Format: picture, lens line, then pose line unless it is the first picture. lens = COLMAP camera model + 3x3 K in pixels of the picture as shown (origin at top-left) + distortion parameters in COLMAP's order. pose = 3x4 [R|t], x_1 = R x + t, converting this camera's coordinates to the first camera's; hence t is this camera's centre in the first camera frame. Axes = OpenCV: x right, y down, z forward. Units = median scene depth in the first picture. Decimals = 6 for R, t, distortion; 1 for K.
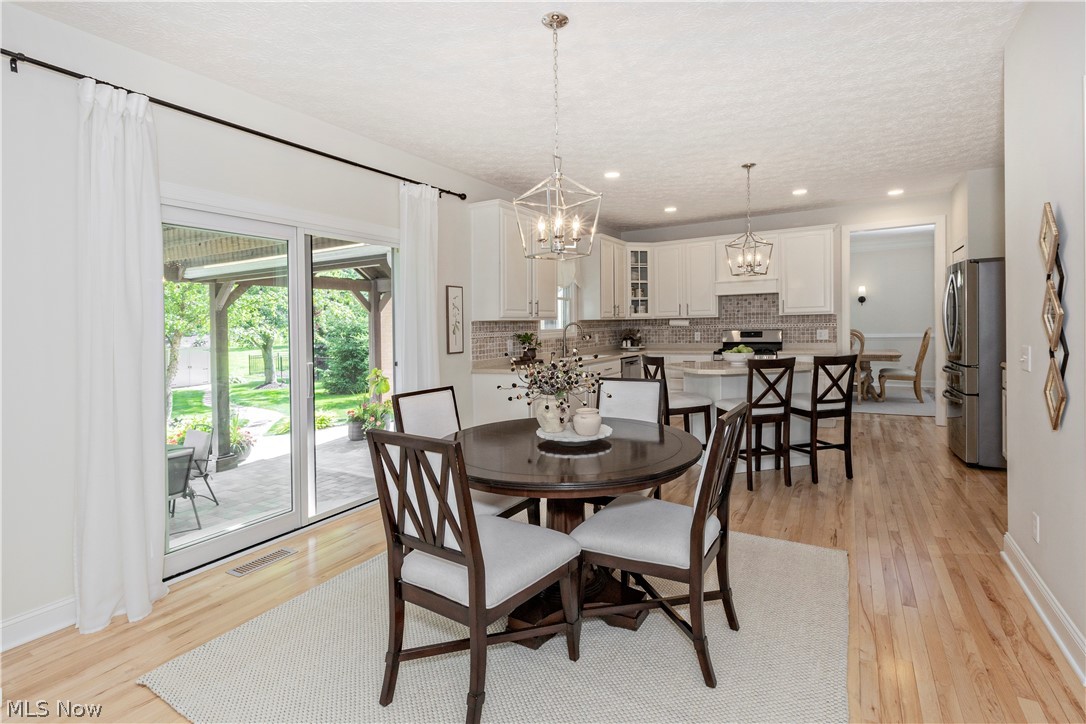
lens RADIAL K [[502.7, 0, 536.7], [0, 502.7, 336.4], [0, 0, 1]] dist [-0.009369, -0.000619]
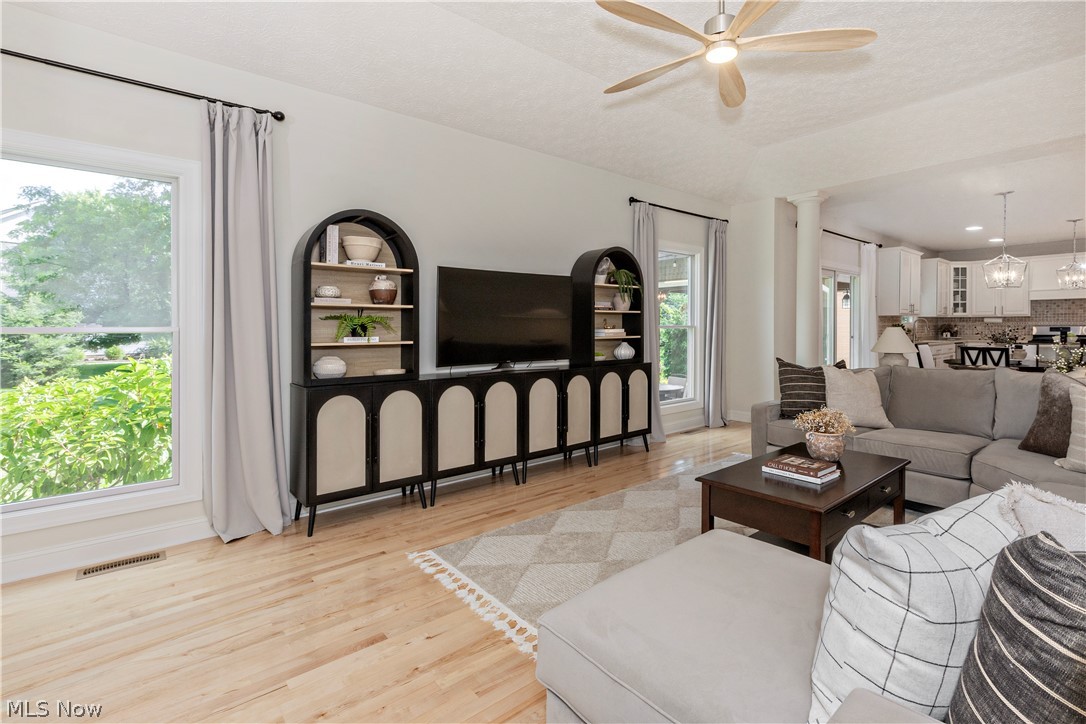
lens RADIAL K [[502.7, 0, 579.5], [0, 502.7, 332.4], [0, 0, 1]] dist [-0.009369, -0.000619]
pose [[0.956041, 0.021629, -0.292436, -0.404174], [-0.024146, 0.999696, -0.005000, 0.041246], [0.292239, 0.011841, 0.956272, -0.638591]]
